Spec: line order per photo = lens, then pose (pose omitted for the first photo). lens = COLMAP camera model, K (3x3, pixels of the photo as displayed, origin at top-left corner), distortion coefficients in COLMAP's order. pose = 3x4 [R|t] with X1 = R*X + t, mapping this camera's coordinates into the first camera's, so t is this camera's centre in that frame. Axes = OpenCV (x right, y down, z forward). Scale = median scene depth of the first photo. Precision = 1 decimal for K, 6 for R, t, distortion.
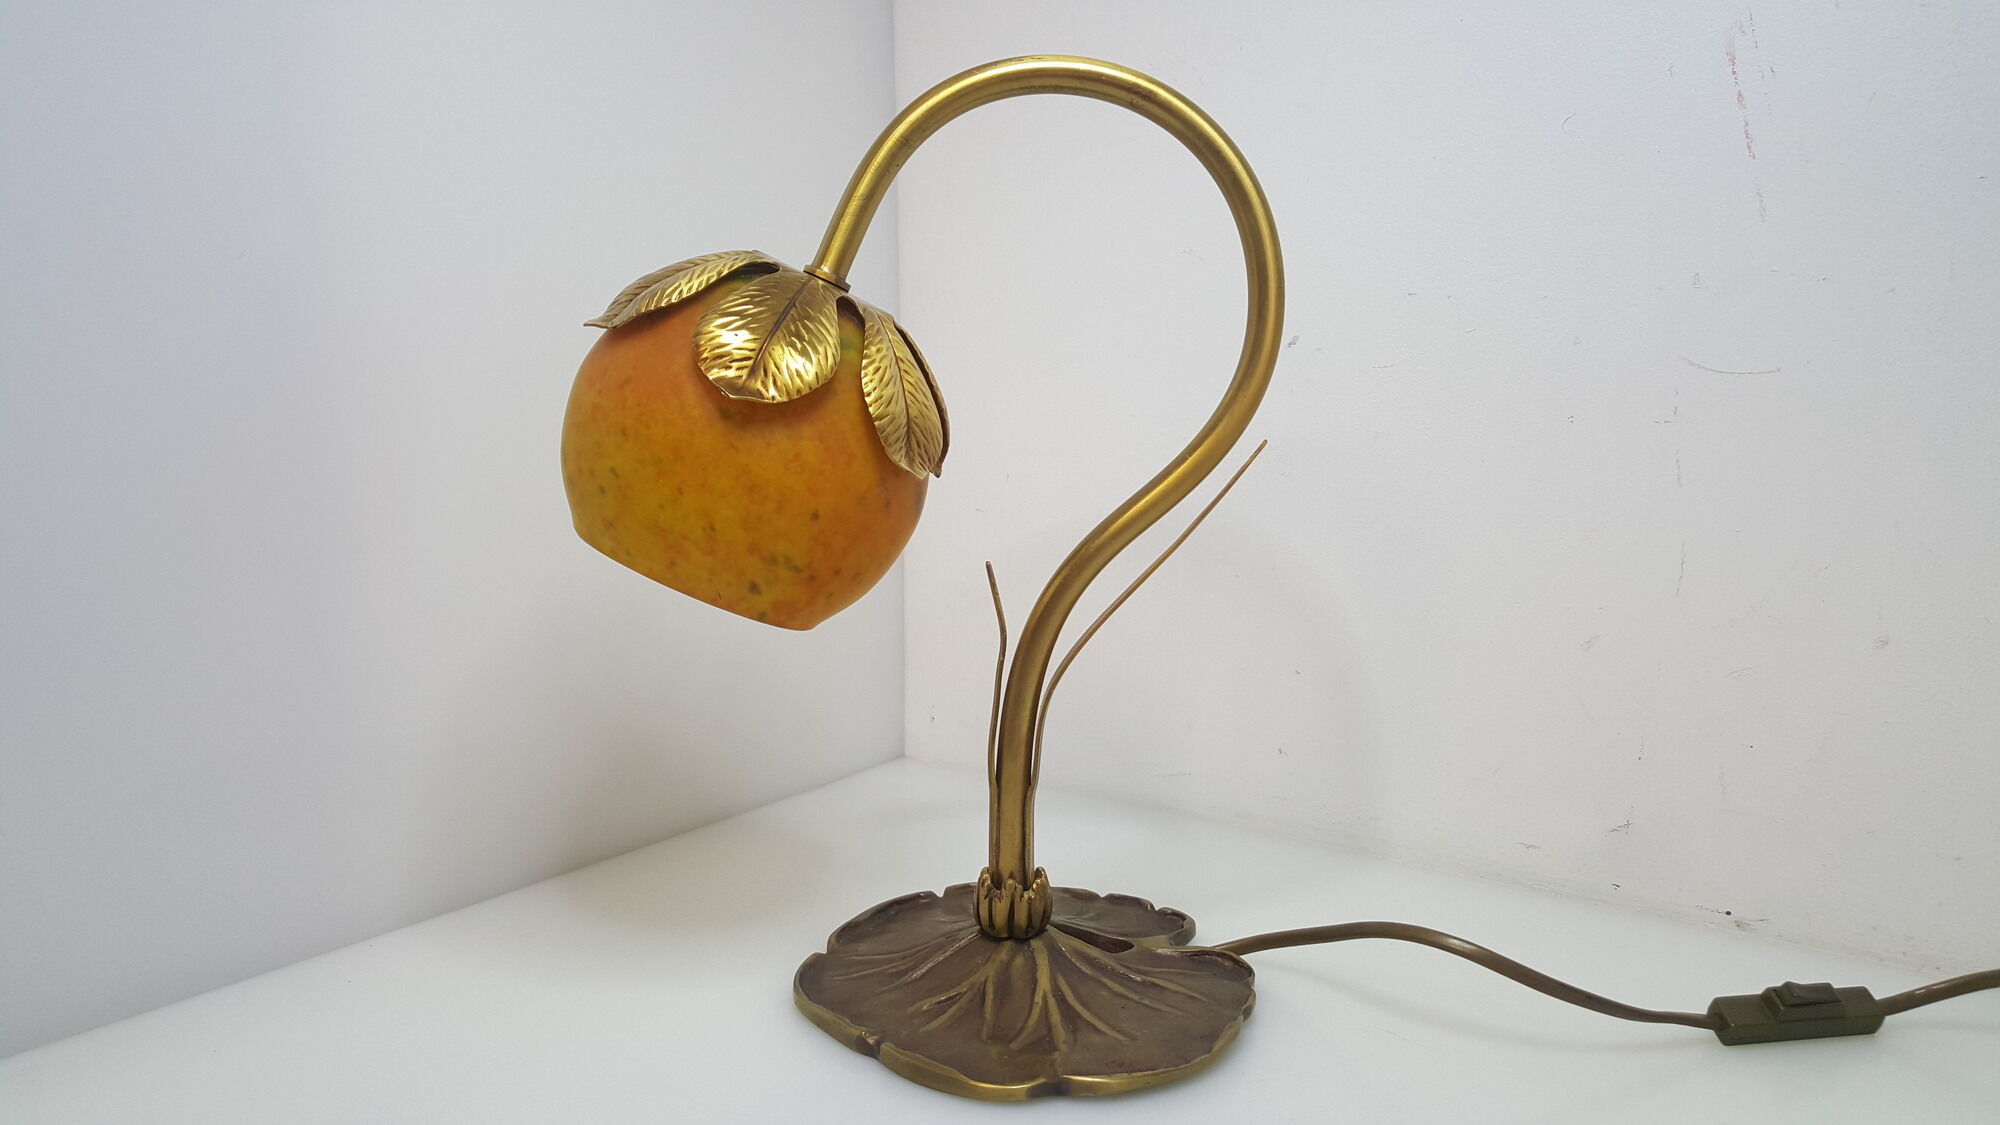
lens RADIAL K [[1514.6, 0, 1000.0], [0, 1514.6, 562.5], [0, 0, 1]] dist [0.188678, -0.002367]
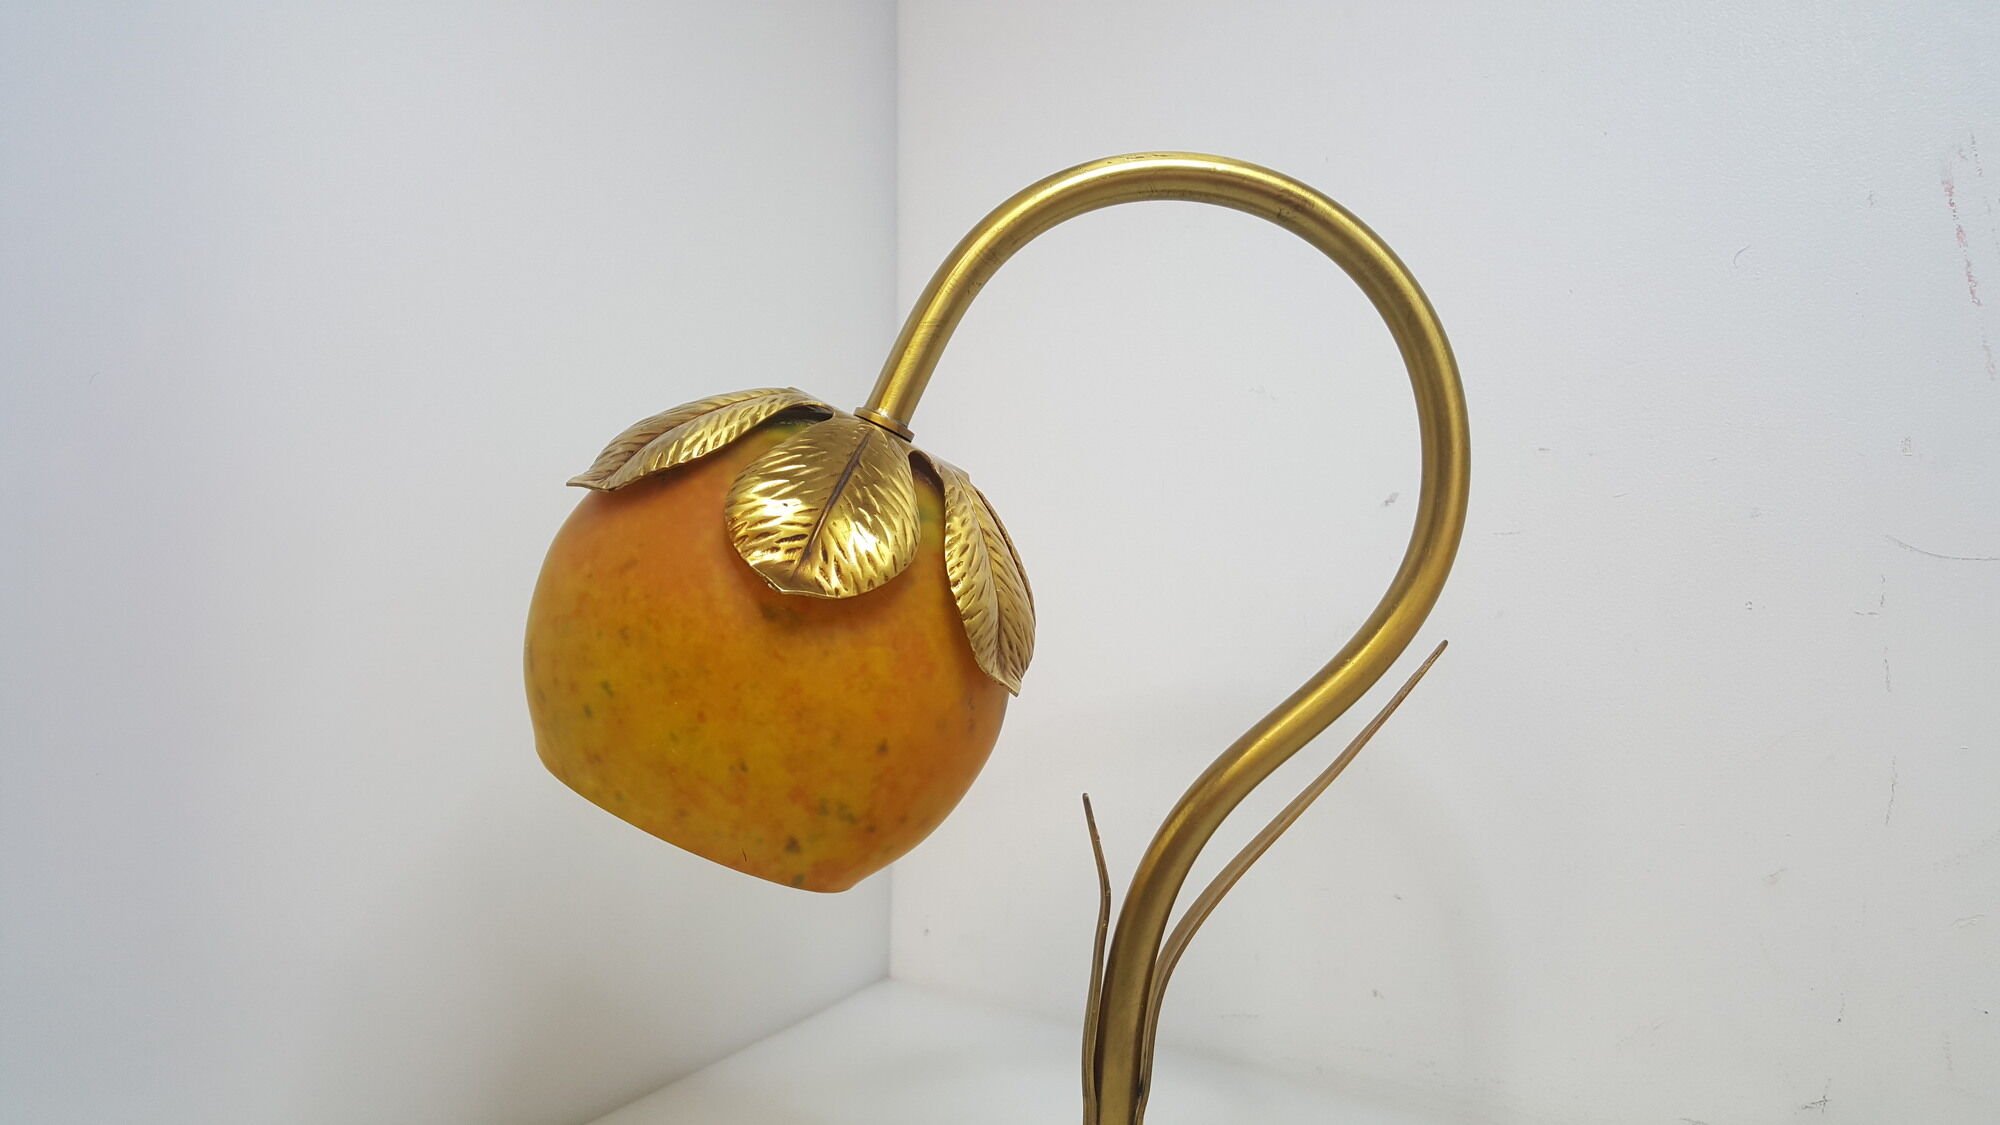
lens RADIAL K [[1514.6, 0, 1000.0], [0, 1514.6, 562.5], [0, 0, 1]] dist [0.188678, -0.002367]
pose [[0.996924, 0.015404, 0.076851, -0.121571], [-0.010201, 0.997658, -0.067639, -0.070246], [-0.077713, 0.066647, 0.994746, 0.255804]]
